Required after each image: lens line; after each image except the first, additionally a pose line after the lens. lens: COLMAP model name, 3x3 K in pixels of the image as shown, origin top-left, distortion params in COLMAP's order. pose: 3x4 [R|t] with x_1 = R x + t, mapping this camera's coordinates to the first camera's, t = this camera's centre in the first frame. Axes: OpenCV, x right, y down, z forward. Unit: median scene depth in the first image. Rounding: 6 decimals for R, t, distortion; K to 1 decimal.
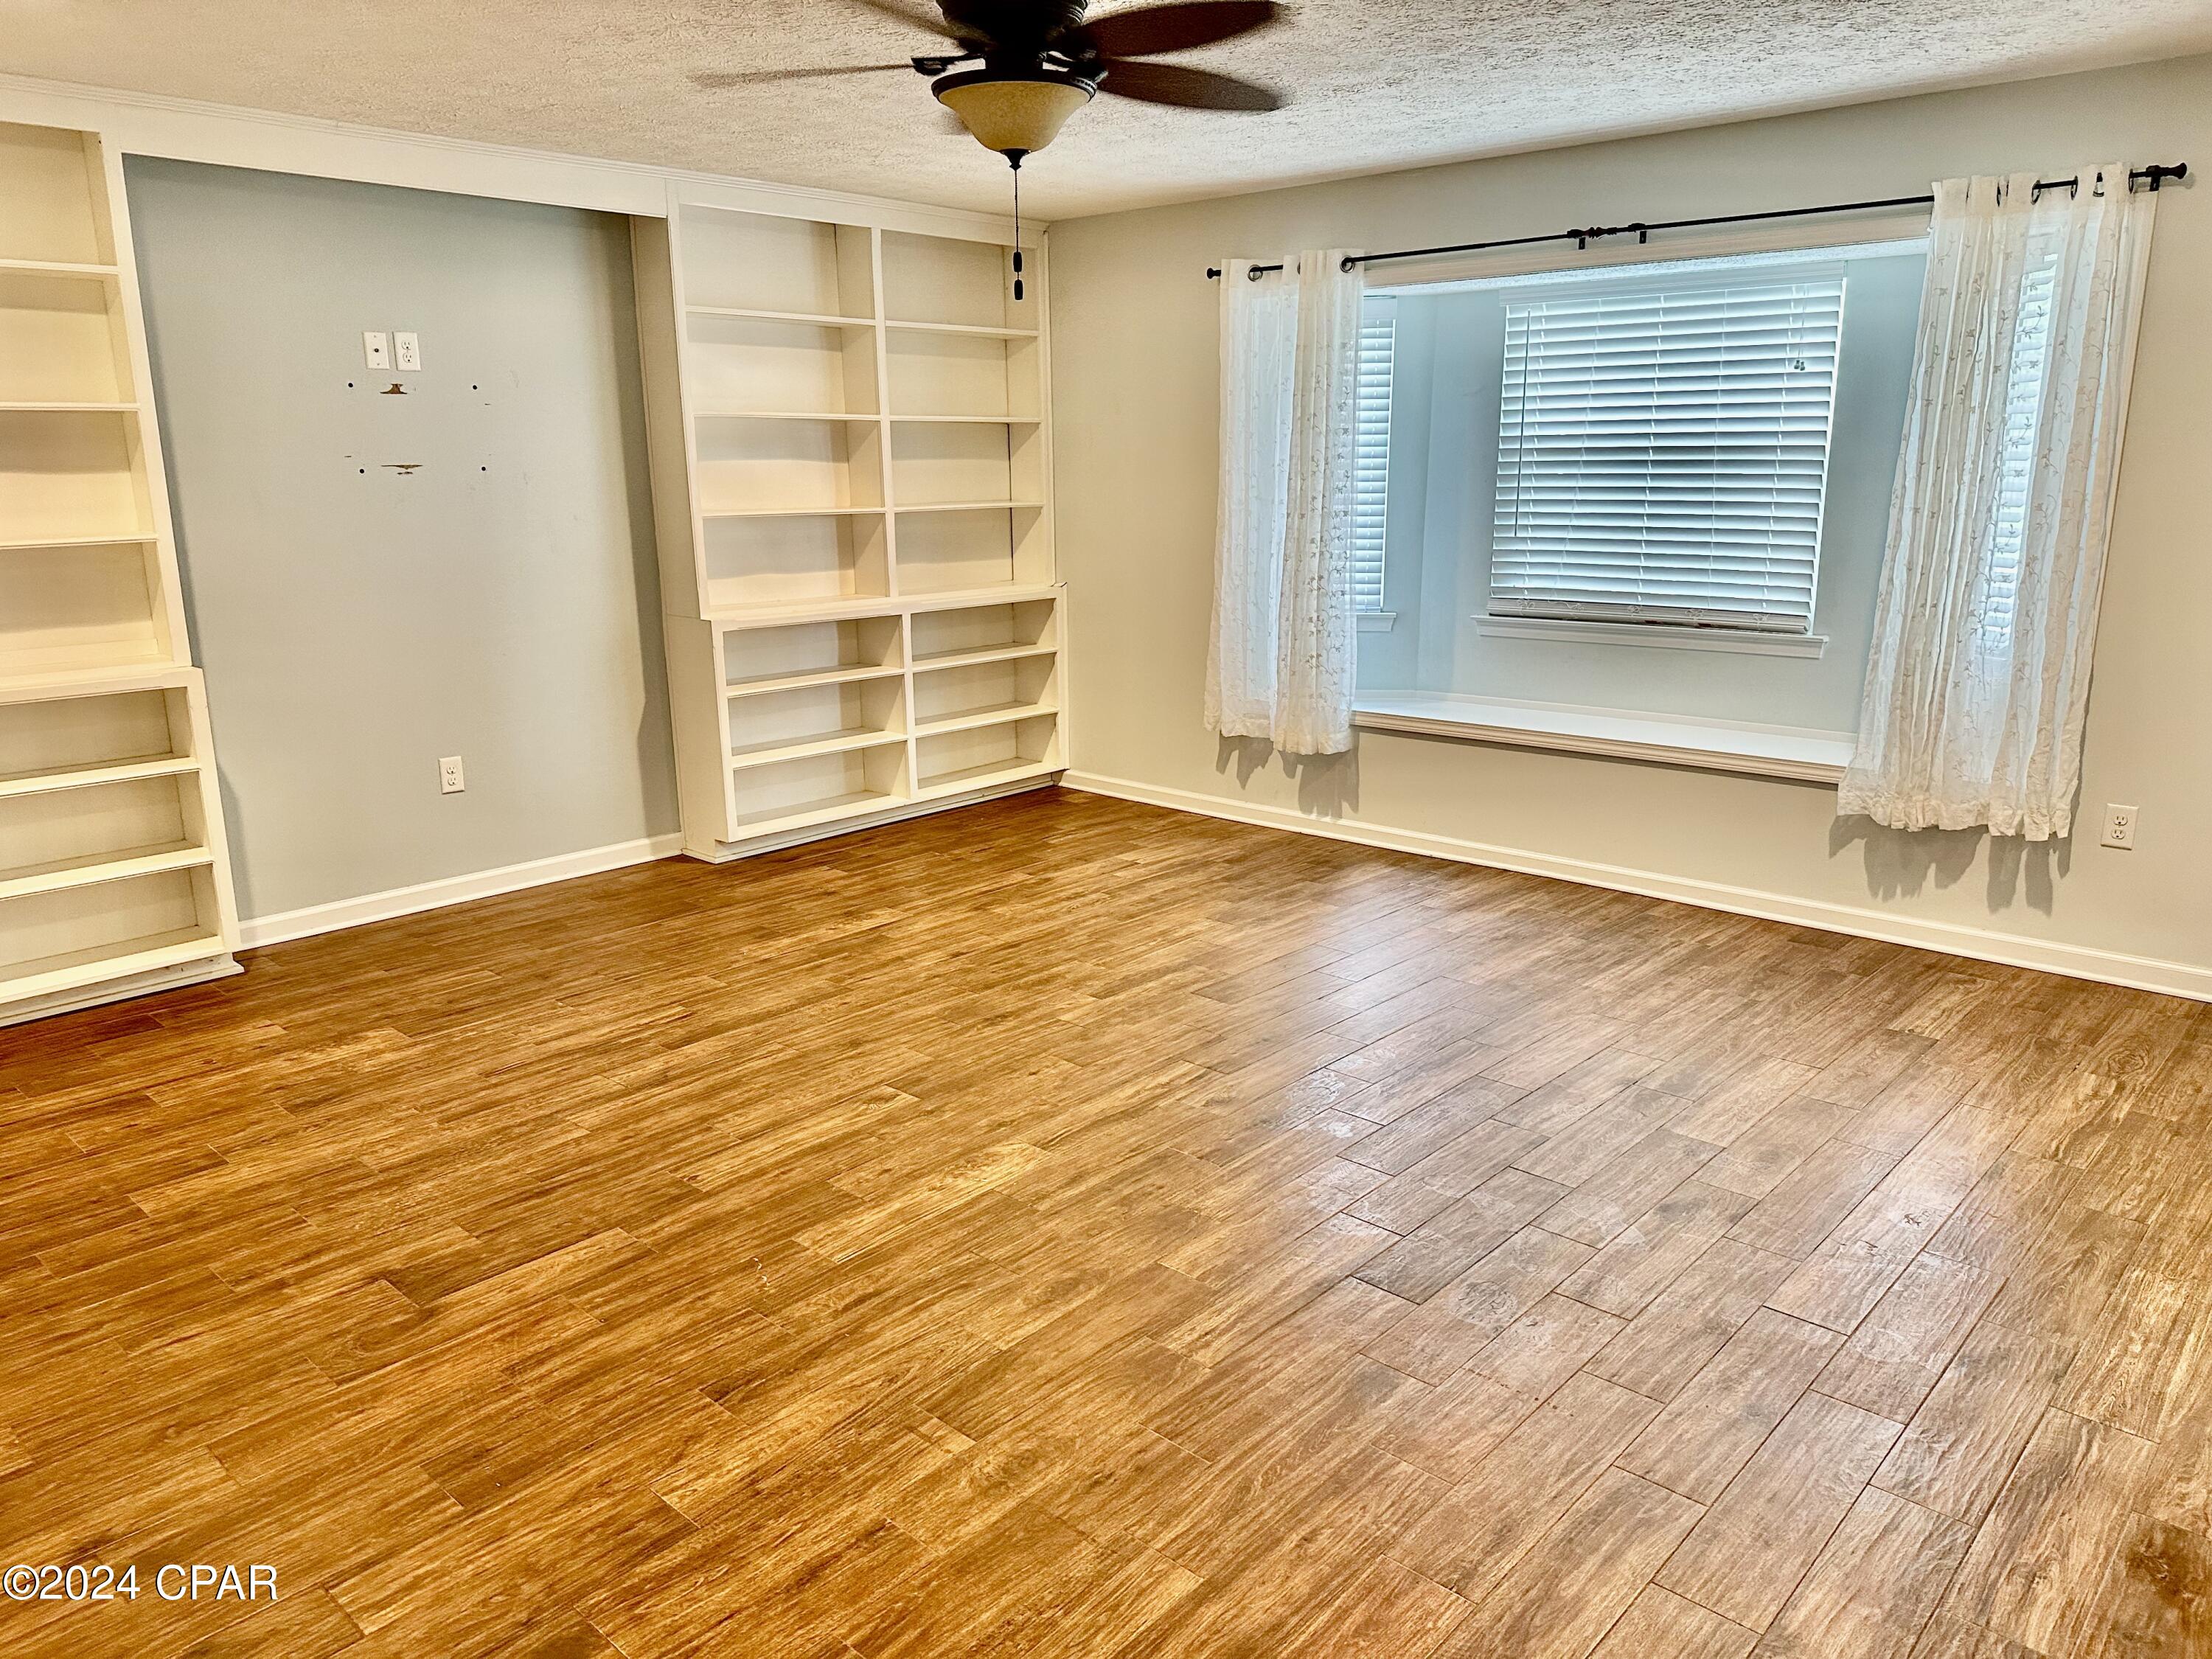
lens RADIAL K [[1534.2, 0, 1105.2], [0, 1534.2, 829.8], [0, 0, 1]] dist [0.040045, -0.051871]
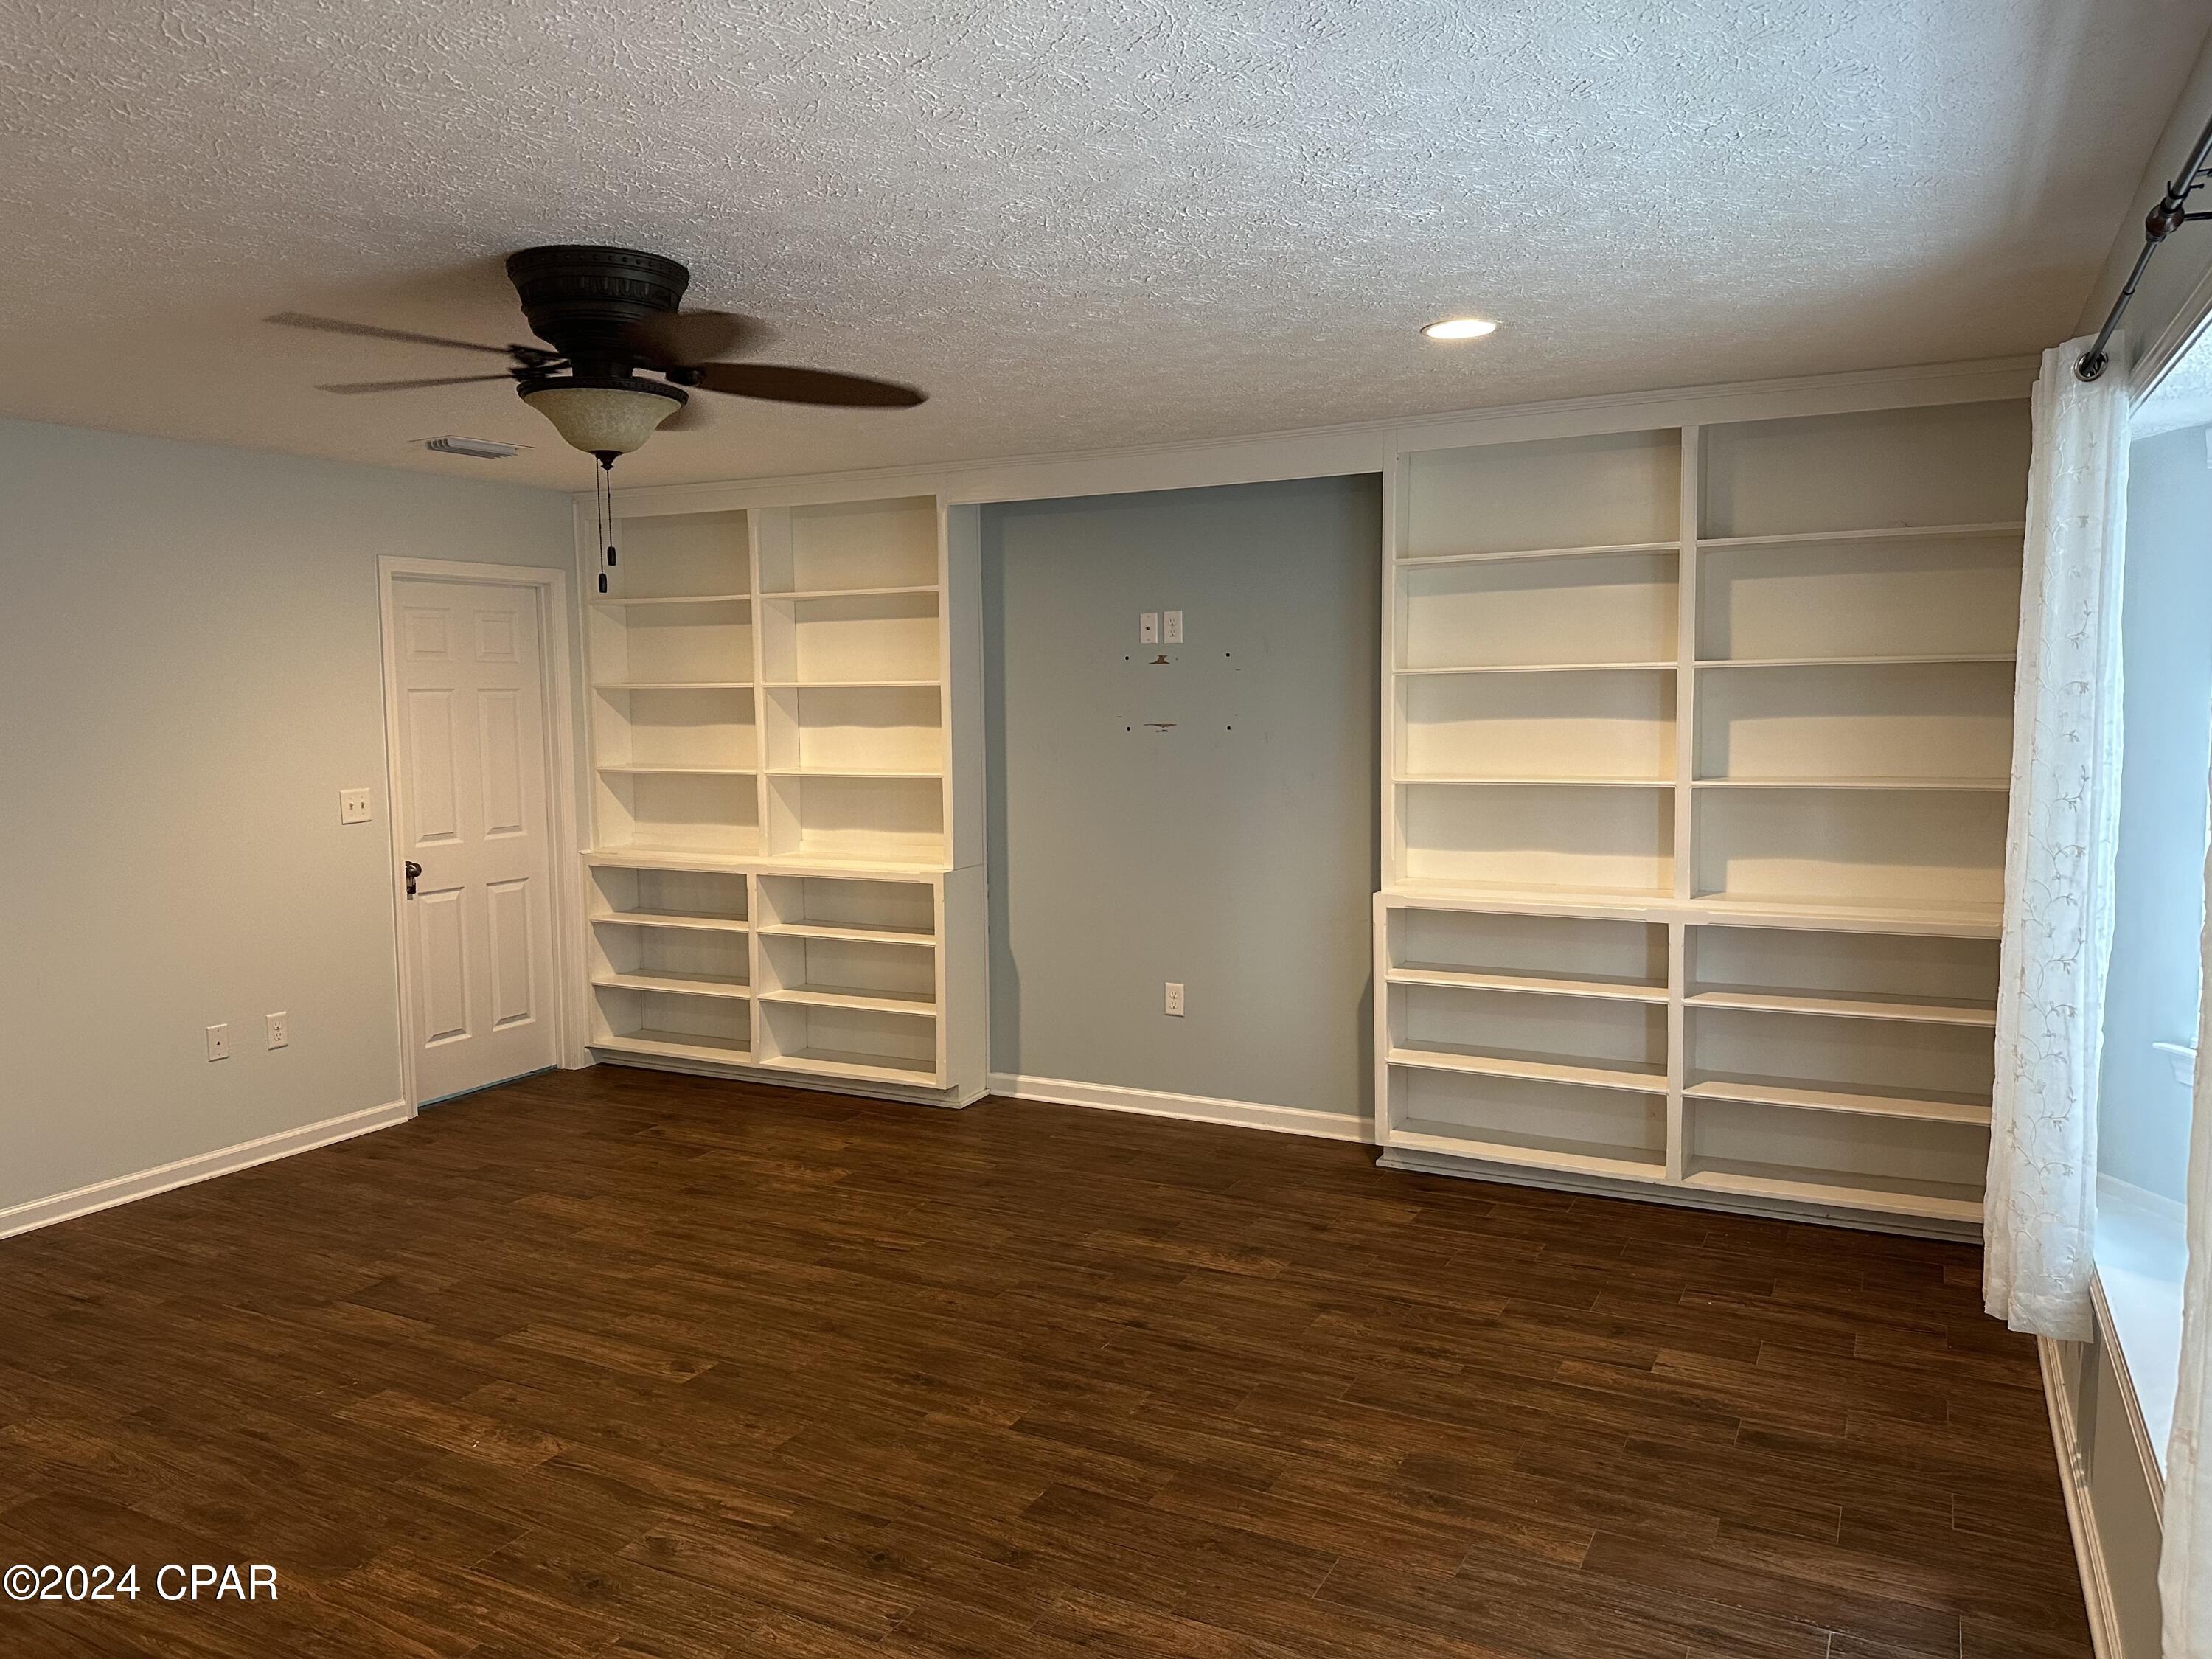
lens RADIAL K [[1534.2, 0, 1095.6], [0, 1534.2, 820.6], [0, 0, 1]] dist [0.040045, -0.051871]
pose [[0.260042, 0.090463, -0.961350, 0.690669], [-0.216379, 0.975742, 0.033288, -0.212593], [0.941041, 0.199360, 0.273309, 0.722727]]
